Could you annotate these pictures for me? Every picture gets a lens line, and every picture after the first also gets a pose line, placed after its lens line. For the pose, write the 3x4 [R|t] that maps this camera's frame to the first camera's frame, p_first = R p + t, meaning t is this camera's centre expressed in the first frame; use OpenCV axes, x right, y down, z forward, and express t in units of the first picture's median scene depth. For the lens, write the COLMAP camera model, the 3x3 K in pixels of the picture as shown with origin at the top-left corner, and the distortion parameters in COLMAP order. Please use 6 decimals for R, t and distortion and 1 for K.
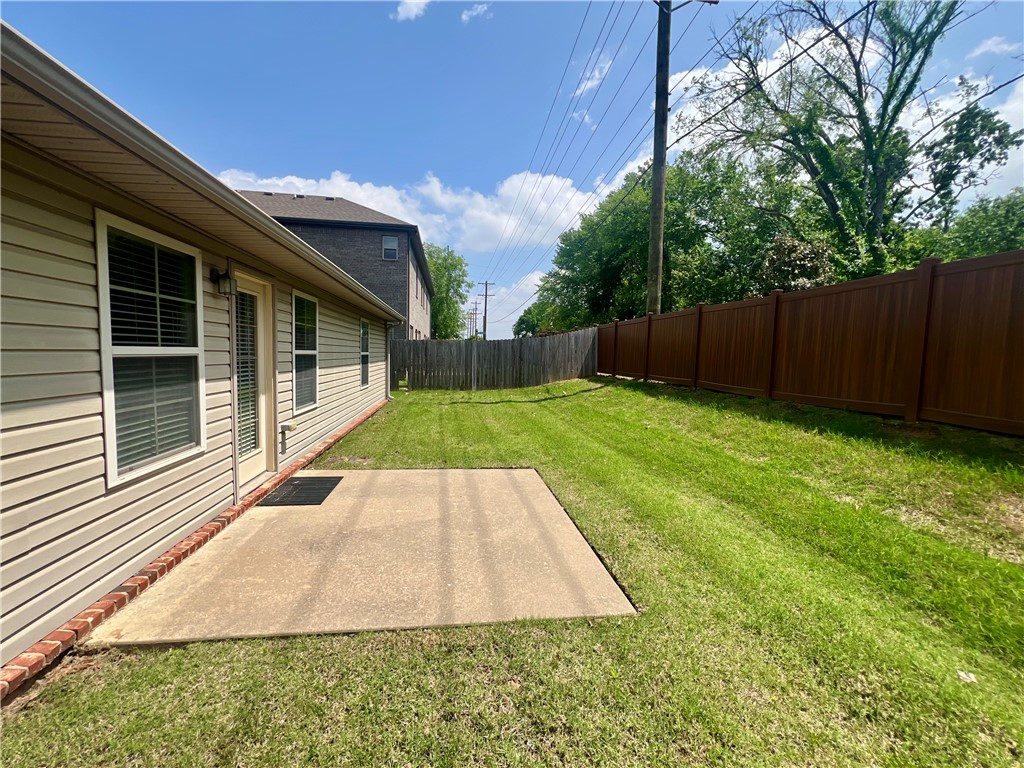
lens RADIAL K [[406.1, 0, 510.7], [0, 406.1, 385.8], [0, 0, 1]] dist [-0.018909, 0.000030]
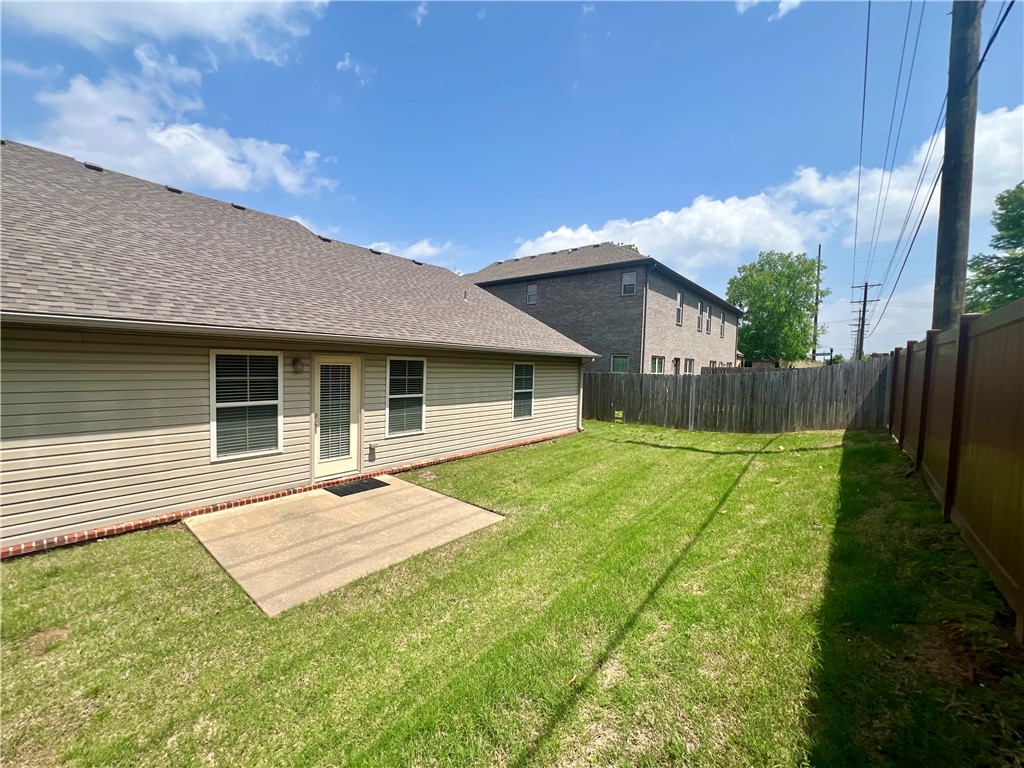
lens RADIAL K [[406.1, 0, 516.6], [0, 406.1, 384.2], [0, 0, 1]] dist [-0.018909, 0.000030]
pose [[0.679595, 0.032842, -0.732852, 0.990750], [-0.070377, 0.997308, -0.020569, -0.143417], [0.730204, 0.065555, 0.680077, 0.328085]]
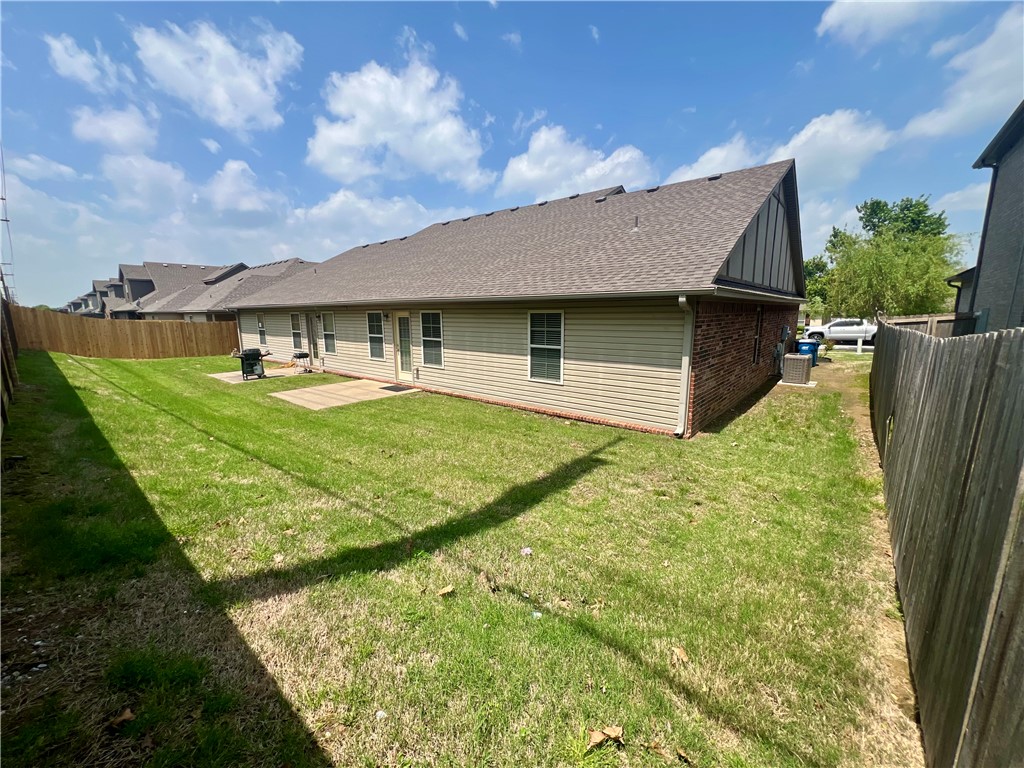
lens RADIAL K [[406.1, 0, 537.7], [0, 406.1, 392.3], [0, 0, 1]] dist [-0.018909, 0.000030]
pose [[-0.721671, 0.108448, -0.683688, 0.732777], [-0.070412, 0.971029, 0.228351, -0.313650], [0.688645, 0.212934, -0.693128, 2.470630]]
